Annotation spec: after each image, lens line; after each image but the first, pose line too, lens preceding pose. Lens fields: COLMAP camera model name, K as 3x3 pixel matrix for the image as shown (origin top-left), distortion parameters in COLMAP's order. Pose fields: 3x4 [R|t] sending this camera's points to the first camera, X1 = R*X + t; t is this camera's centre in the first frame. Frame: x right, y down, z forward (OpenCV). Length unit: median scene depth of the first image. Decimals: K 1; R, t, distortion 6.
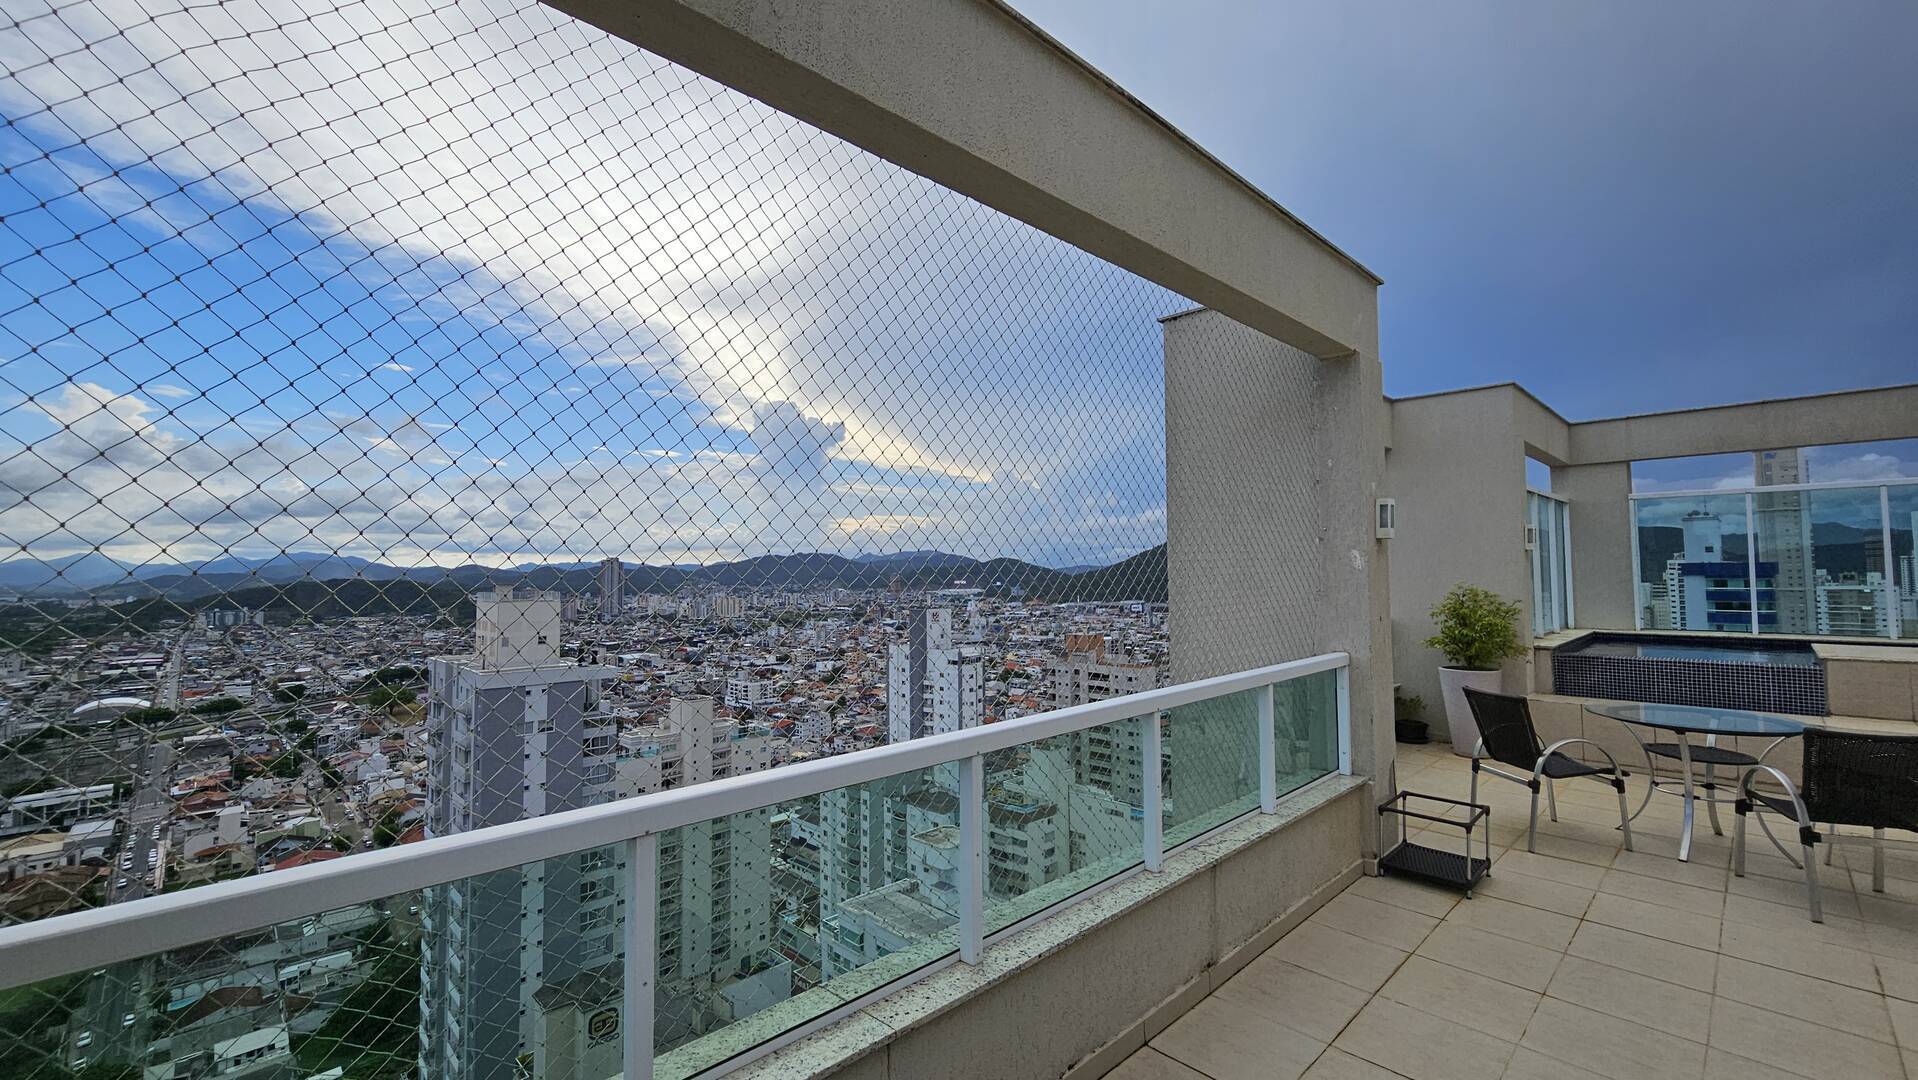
lens RADIAL K [[791.1, 0, 956.4], [0, 791.1, 531.7], [0, 0, 1]] dist [-0.009584, 0.004450]
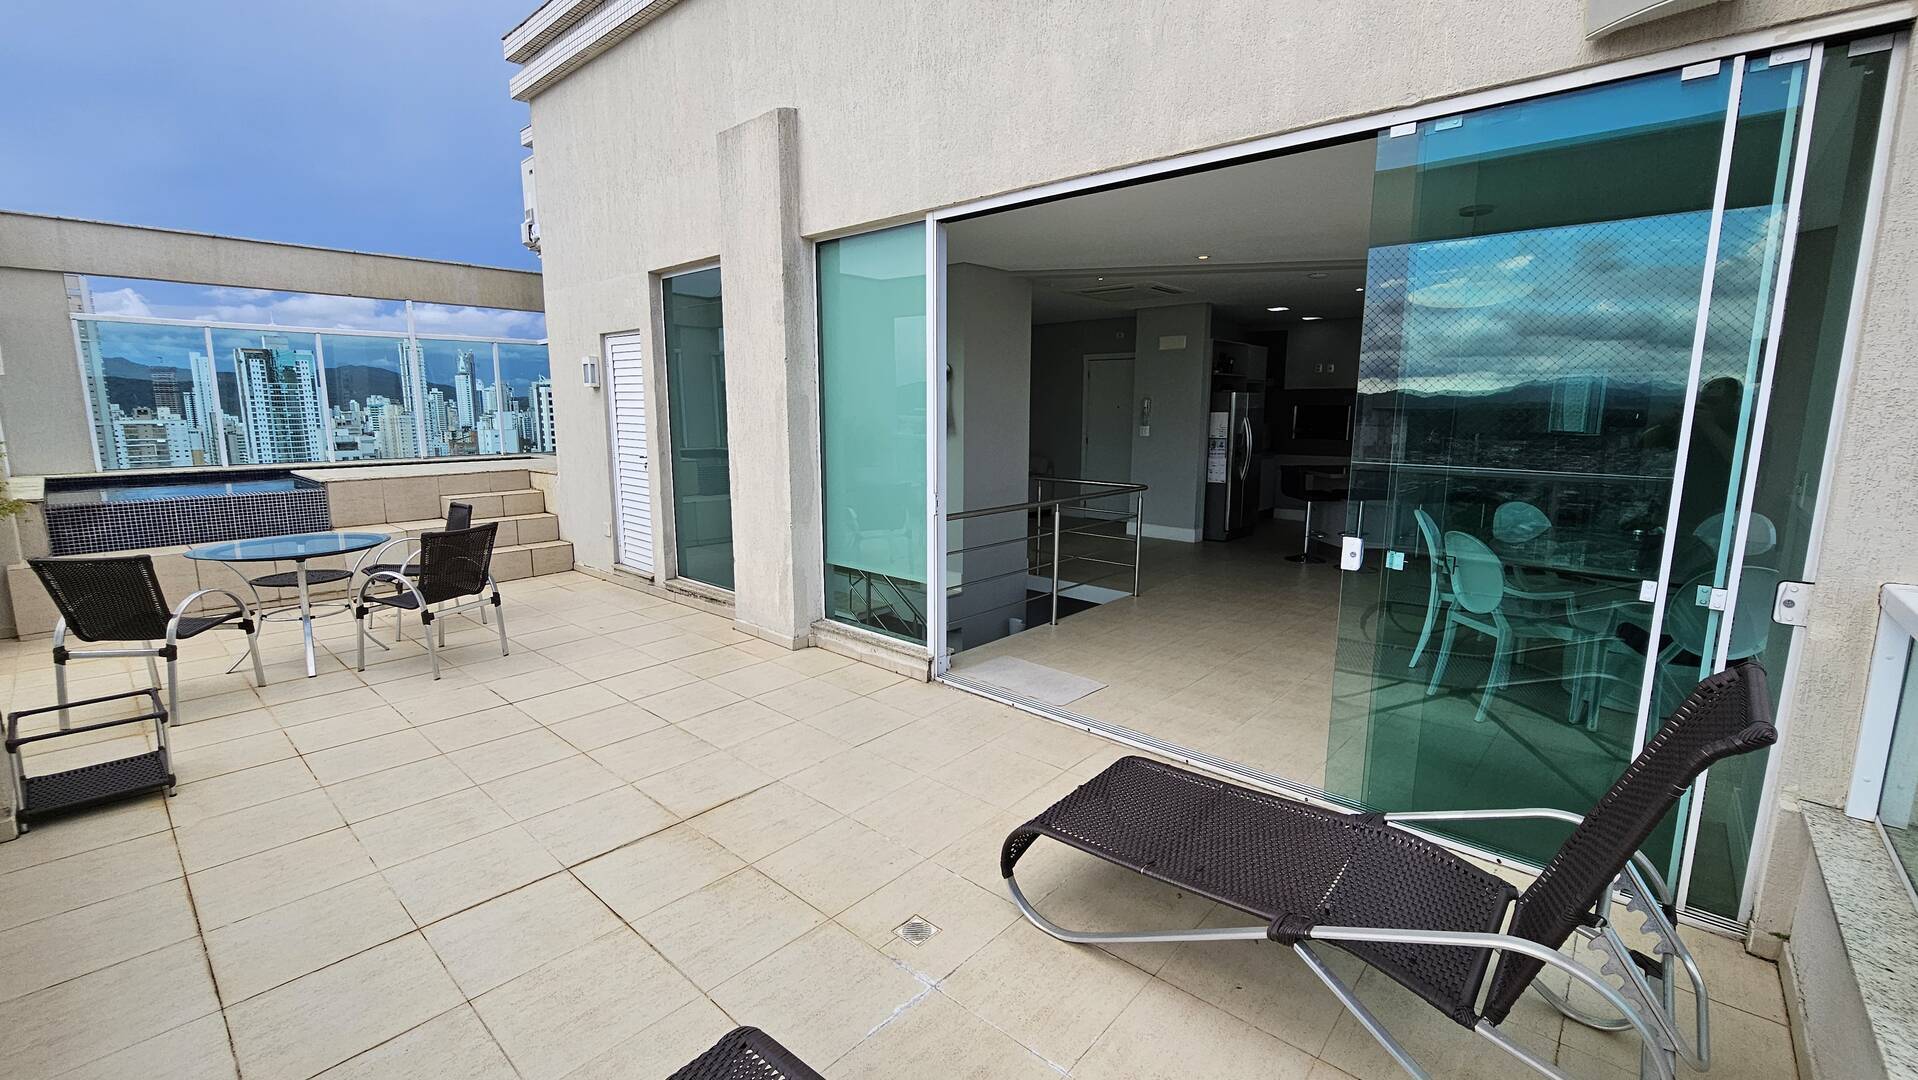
lens RADIAL K [[795.6, 0, 963.7], [0, 795.6, 523.6], [0, 0, 1]] dist [-0.017227, 0.007454]
pose [[-0.082510, -0.140600, 0.986622, -0.175494], [-0.056935, 0.989046, 0.136184, 0.013210], [-0.994963, -0.044937, -0.089611, 0.210596]]
